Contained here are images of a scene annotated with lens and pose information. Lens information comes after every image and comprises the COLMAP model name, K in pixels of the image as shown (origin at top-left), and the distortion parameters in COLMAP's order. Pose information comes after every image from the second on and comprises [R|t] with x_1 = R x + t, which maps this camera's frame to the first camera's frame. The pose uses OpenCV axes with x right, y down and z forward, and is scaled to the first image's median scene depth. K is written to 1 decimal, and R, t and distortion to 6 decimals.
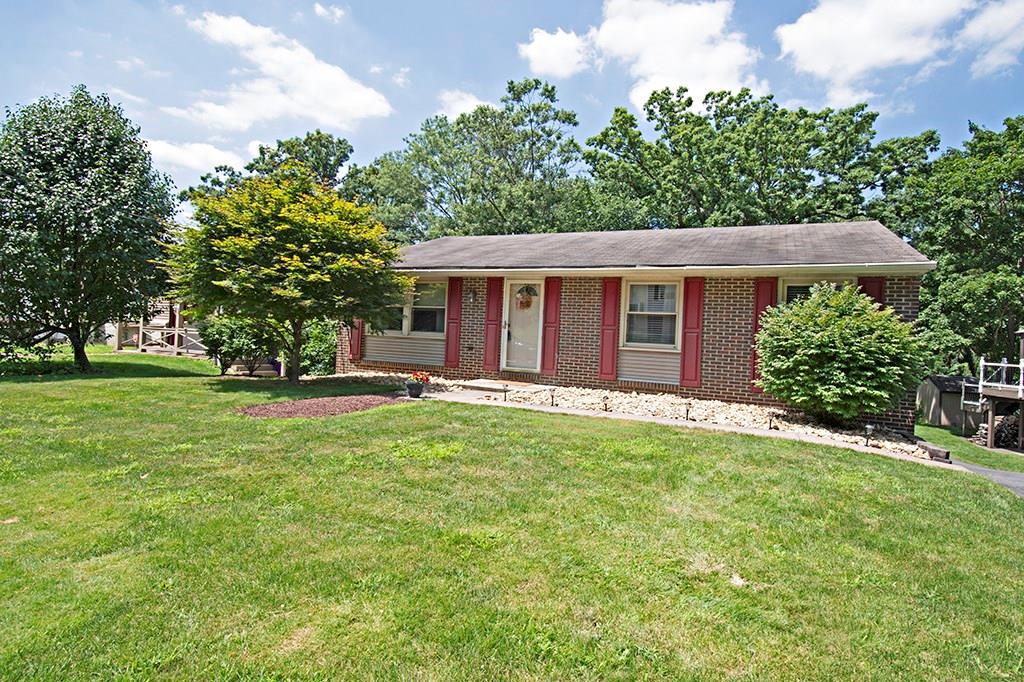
lens RADIAL K [[555.3, 0, 506.6], [0, 555.3, 330.9], [0, 0, 1]] dist [0.007710, -0.008475]
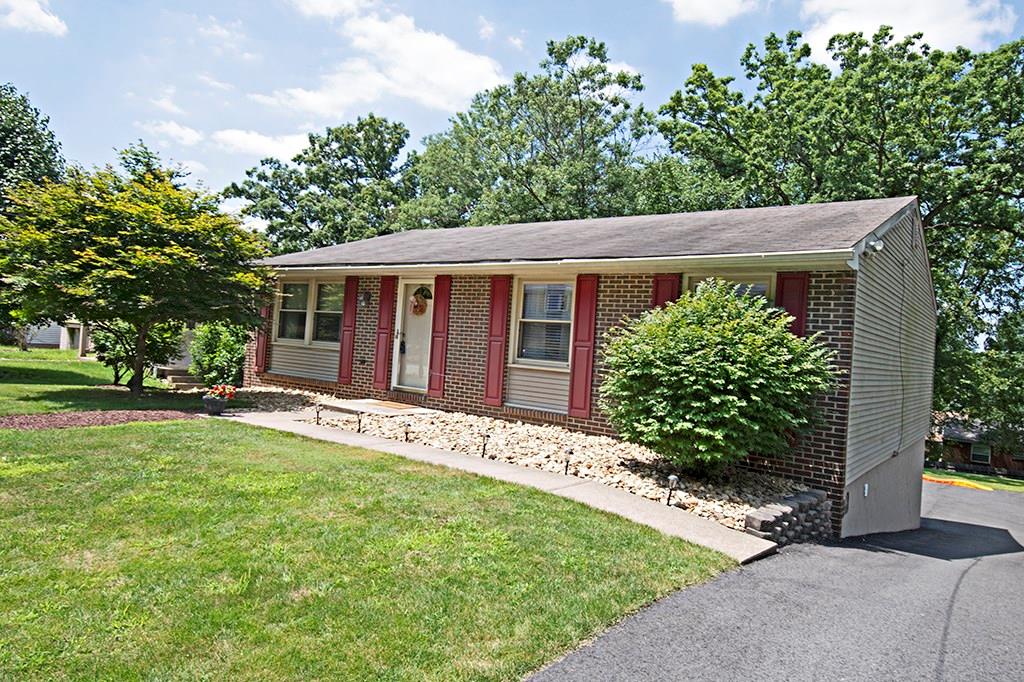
lens RADIAL K [[672.0, 0, 536.0], [0, 672.0, 336.2], [0, 0, 1]] dist [0.021609, -0.015566]
pose [[0.977503, 0.016919, -0.210240, 0.213309], [-0.021065, 0.999625, -0.017497, 0.002877], [0.209865, 0.021532, 0.977493, 0.036656]]
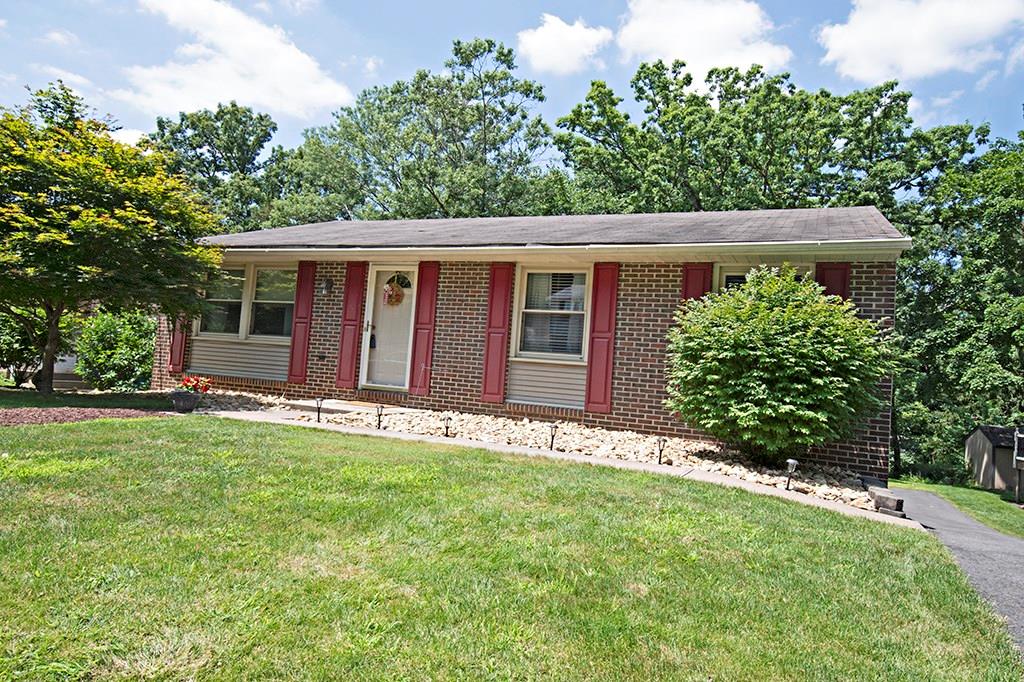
lens RADIAL K [[672.0, 0, 520.2], [0, 672.0, 337.3], [0, 0, 1]] dist [0.021609, -0.015566]
pose [[0.999460, 0.027048, 0.018646, 0.096286], [-0.026093, 0.998424, -0.049682, 0.022503], [-0.019960, 0.049169, 0.998591, 0.054494]]
